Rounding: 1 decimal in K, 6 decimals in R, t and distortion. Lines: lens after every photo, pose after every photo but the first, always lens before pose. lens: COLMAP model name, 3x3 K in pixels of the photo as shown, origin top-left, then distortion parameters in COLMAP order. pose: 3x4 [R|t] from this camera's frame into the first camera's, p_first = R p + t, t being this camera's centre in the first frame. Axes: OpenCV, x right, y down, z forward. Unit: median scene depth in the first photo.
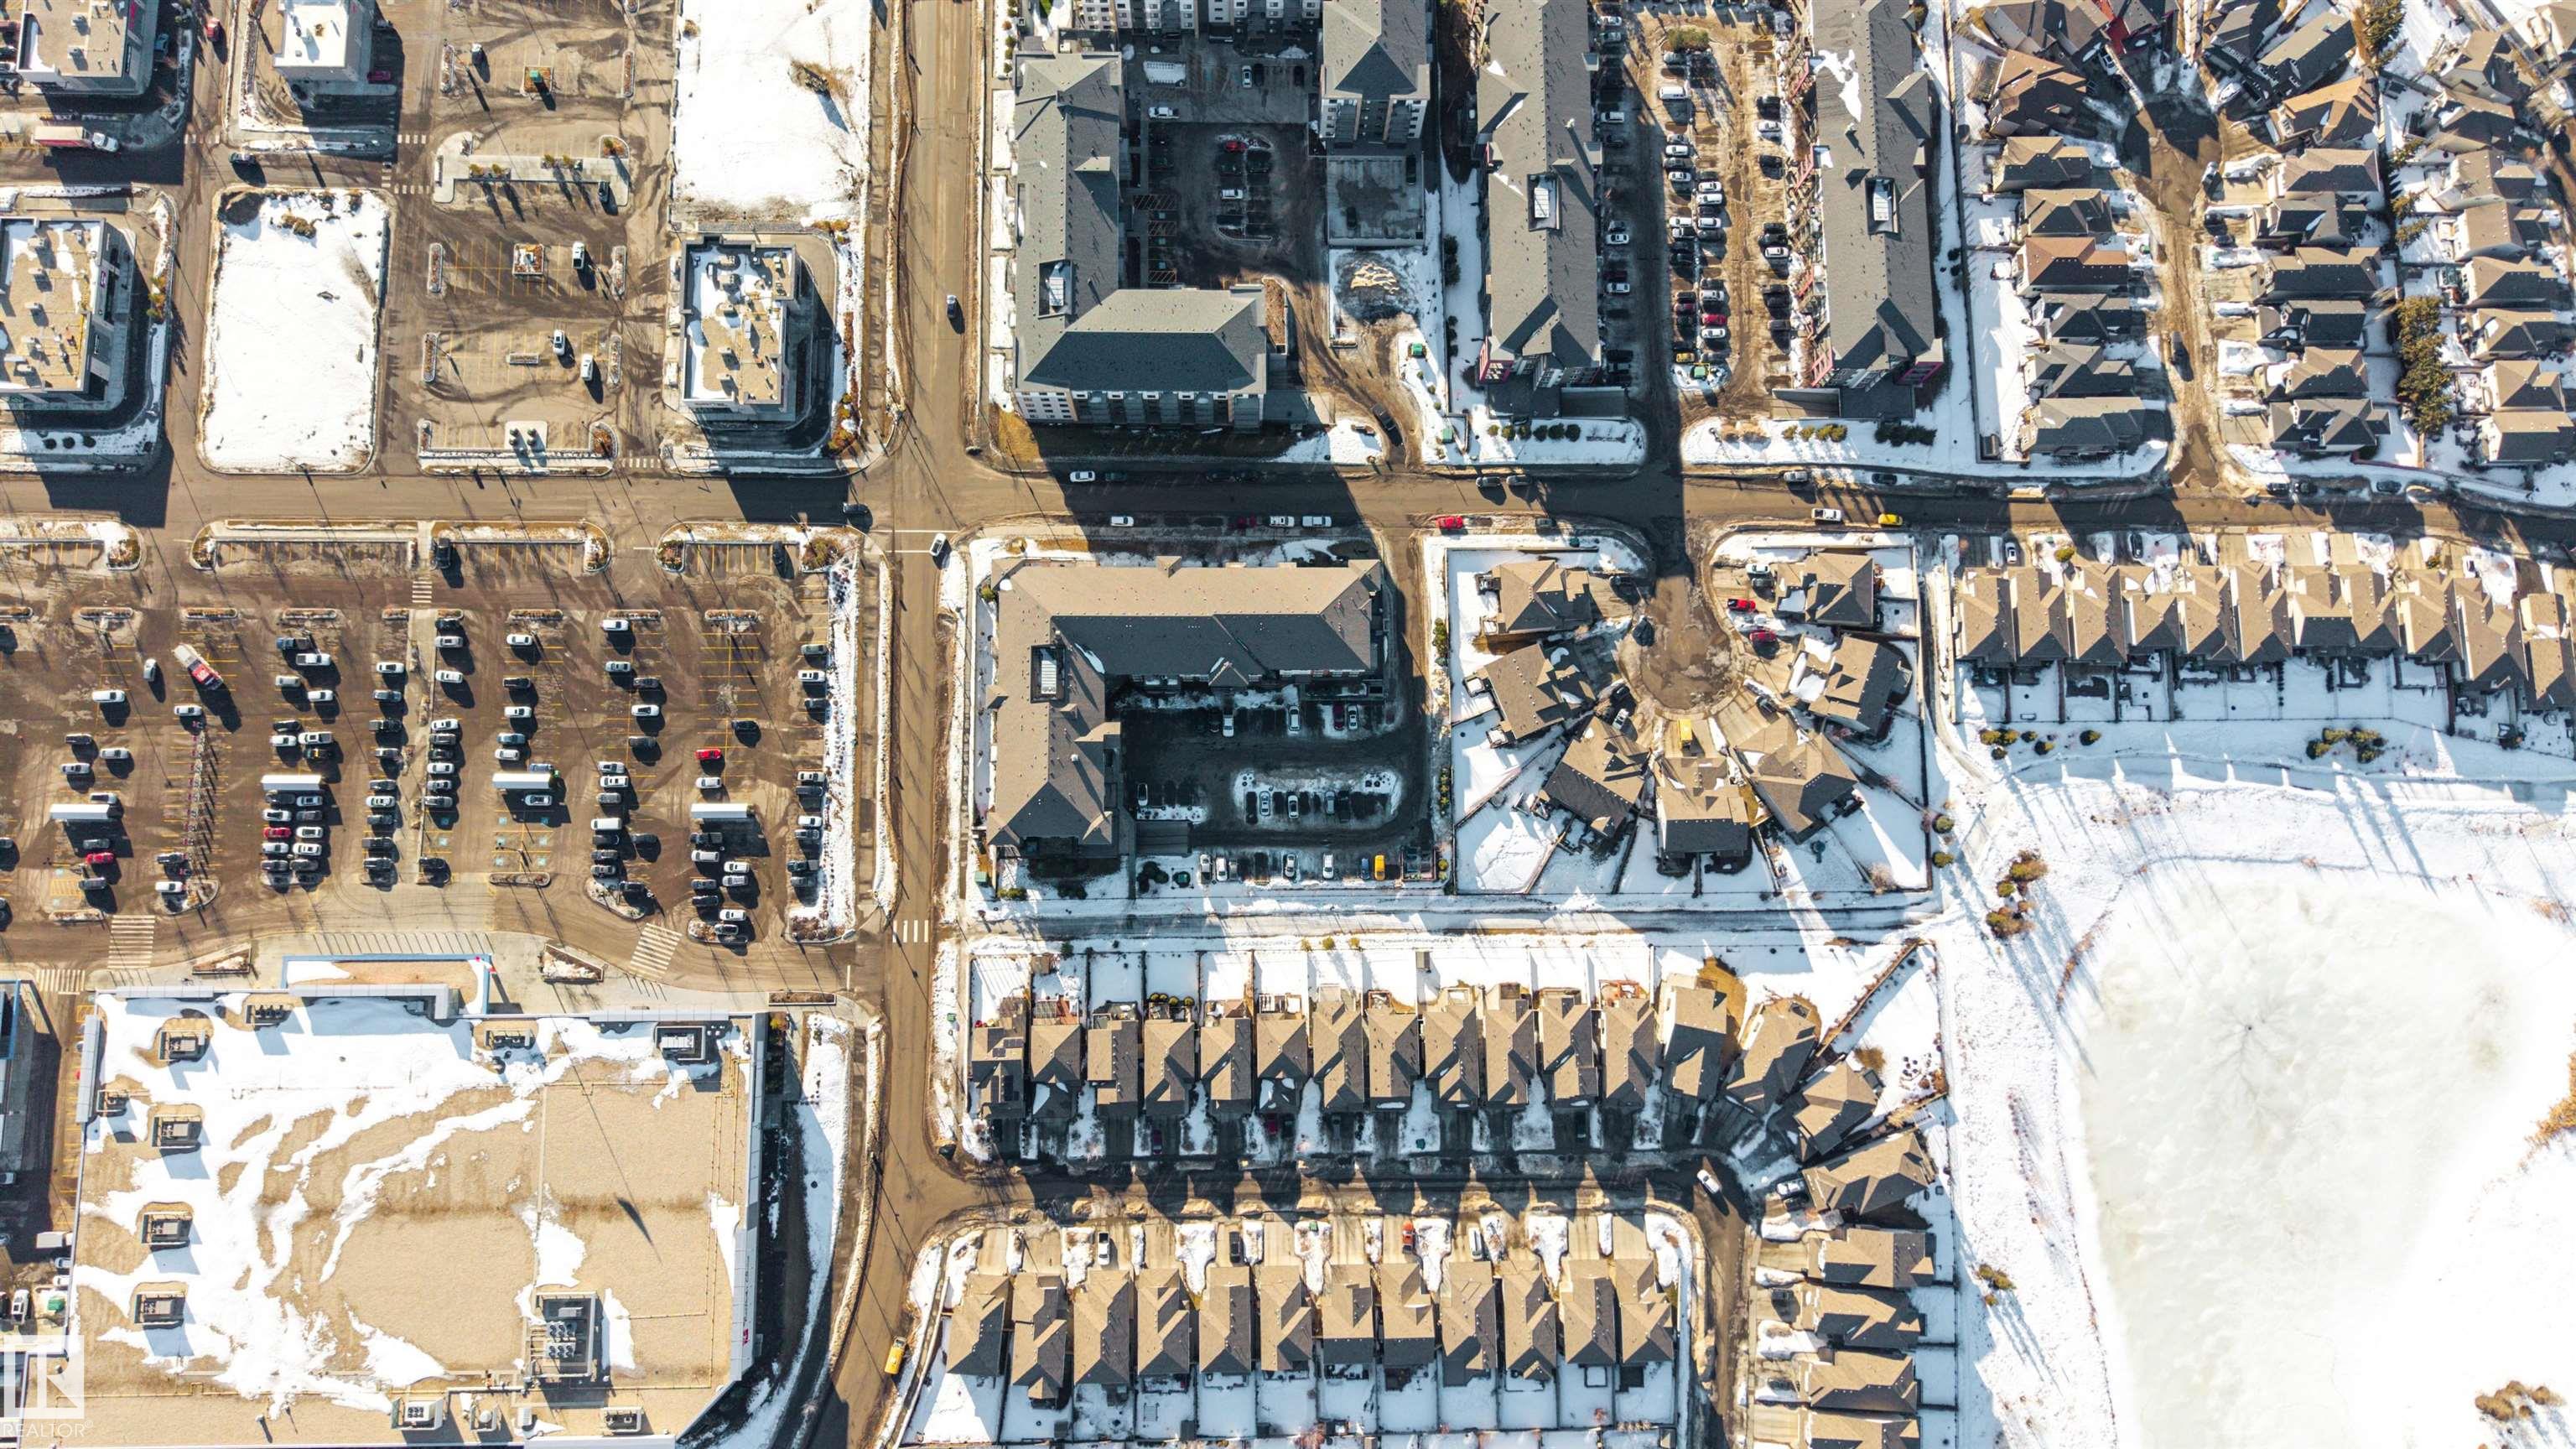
lens RADIAL K [[1753.8, 0, 1299.8], [0, 1753.8, 728.6], [0, 0, 1]] dist [-0.030581, 0.009215]
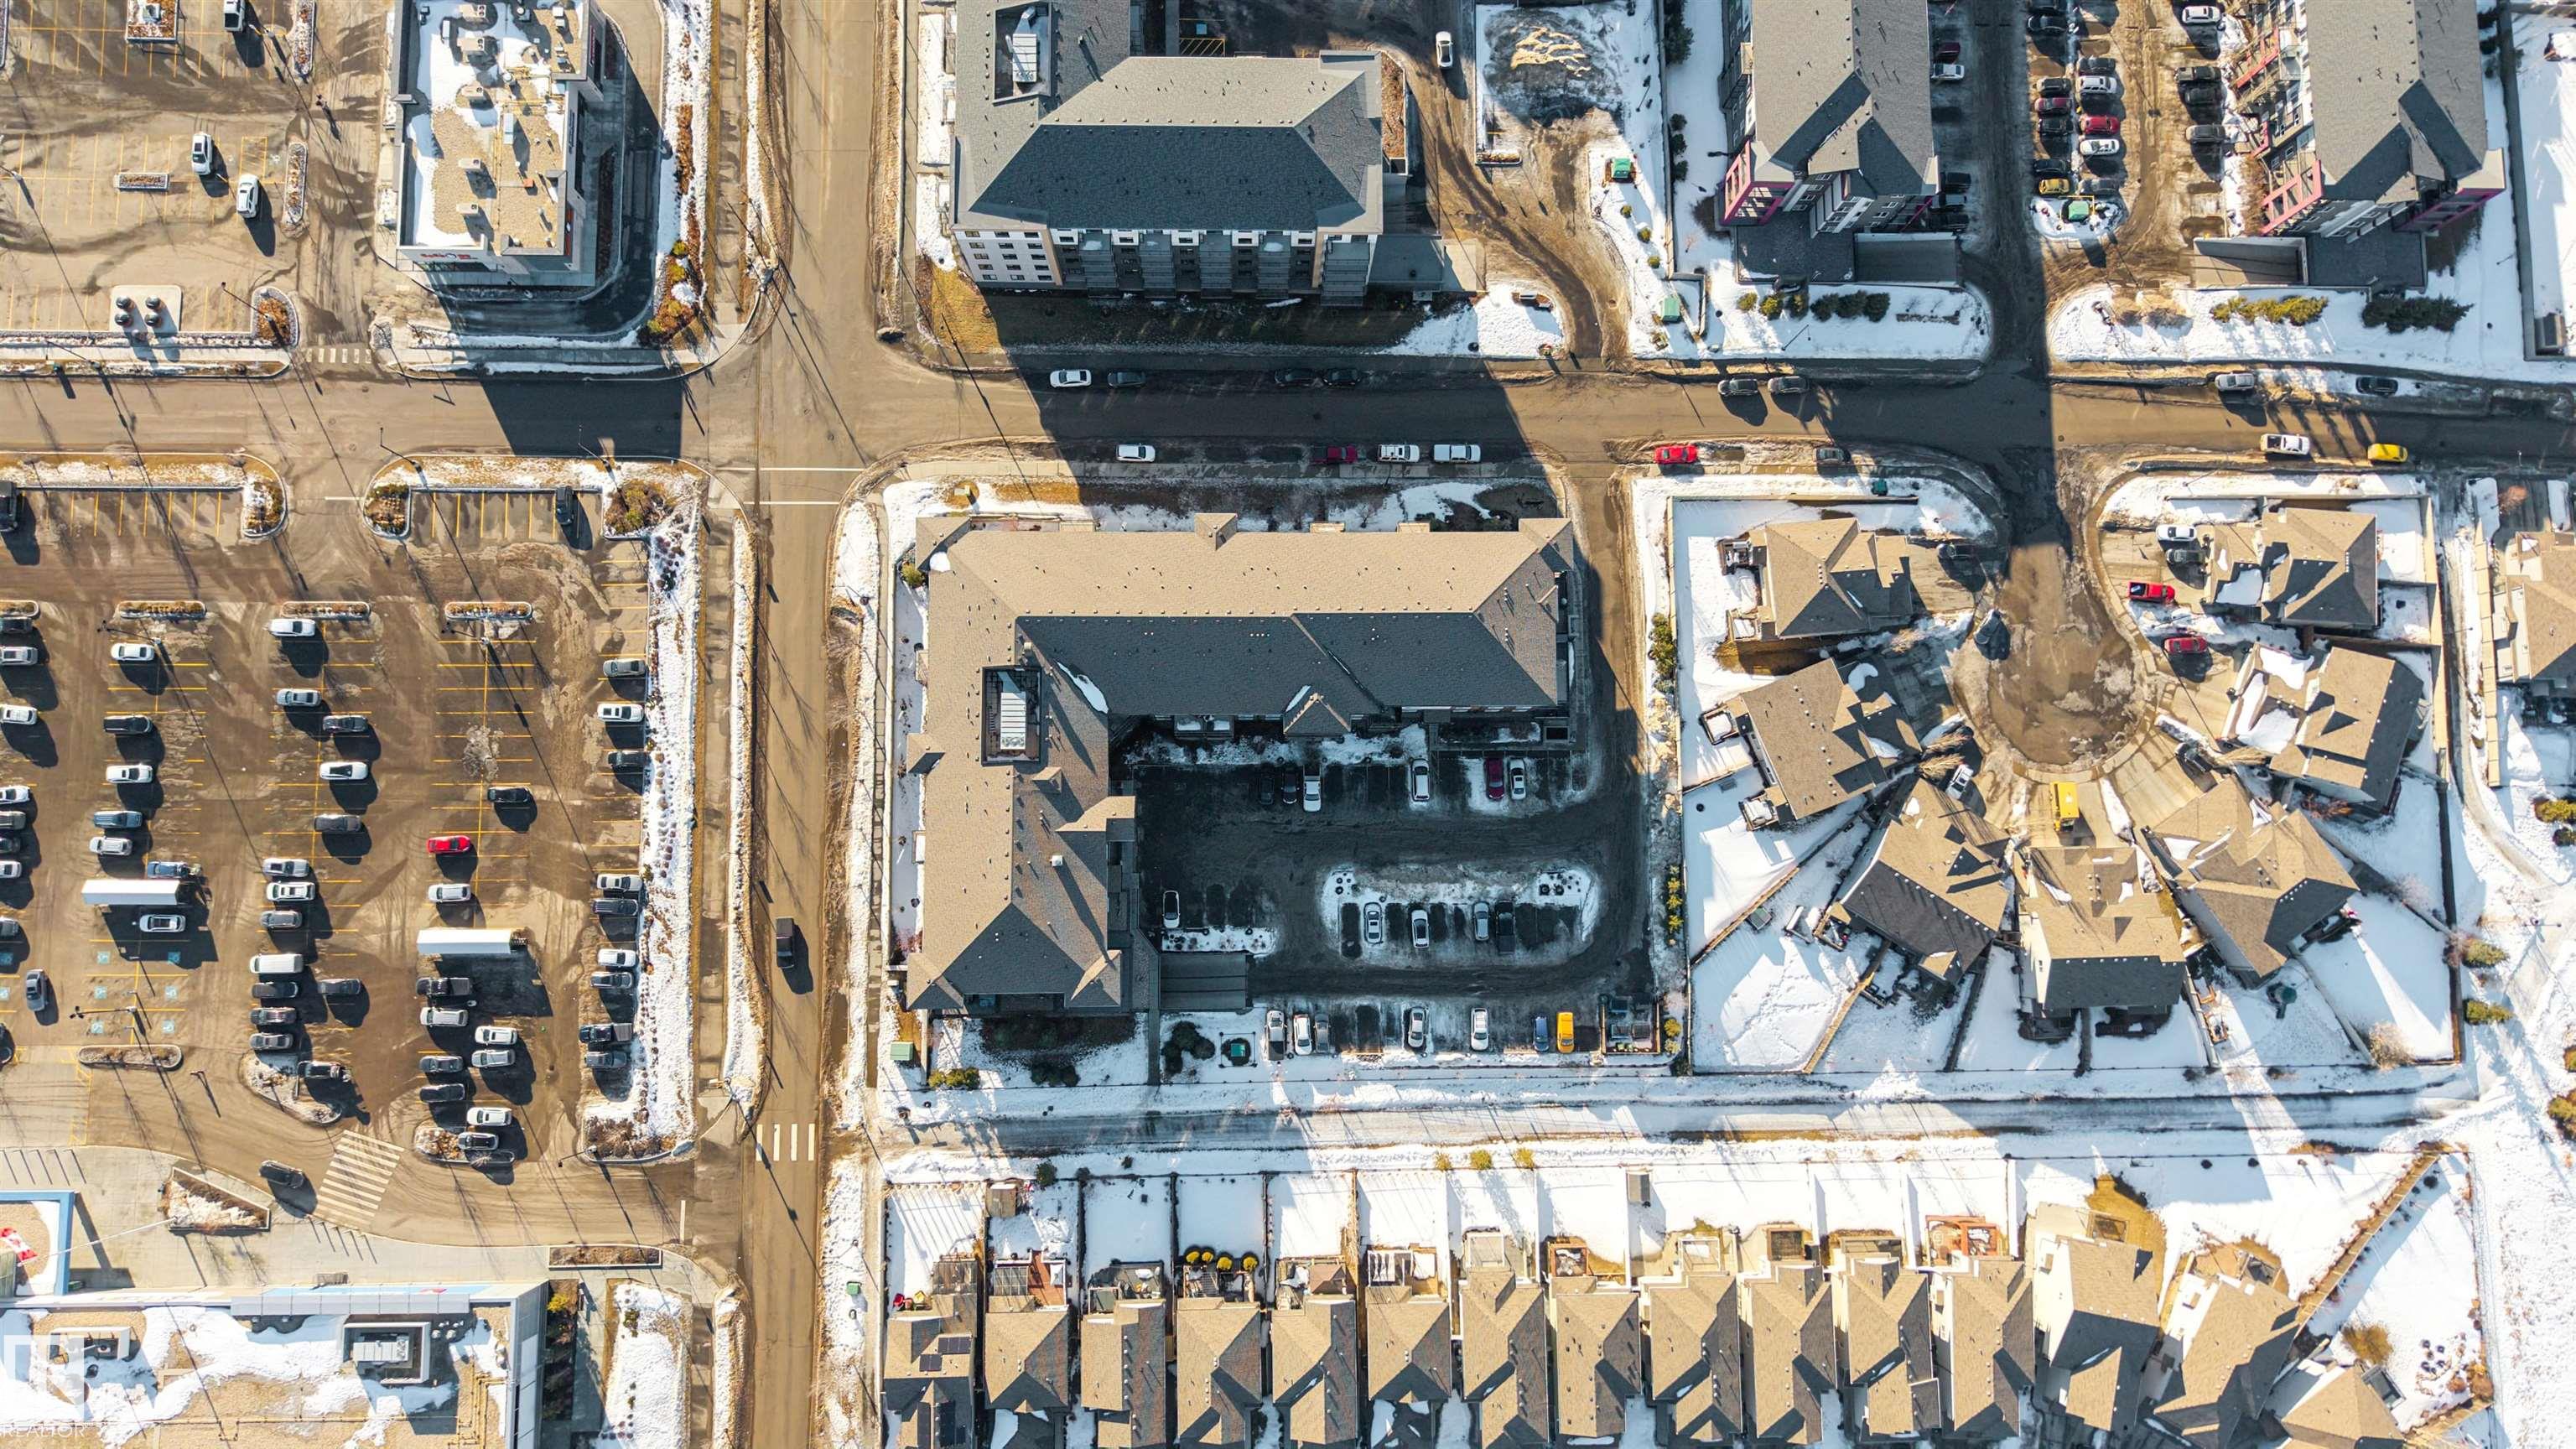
lens RADIAL K [[1753.8, 0, 1292.8], [0, 1753.8, 729.5], [0, 0, 1]] dist [-0.030581, 0.009215]
pose [[0.999979, 0.002018, -0.006138, -0.044422], [-0.001744, 0.999014, 0.044367, -0.050860], [0.006222, -0.044356, 0.998996, 0.401082]]
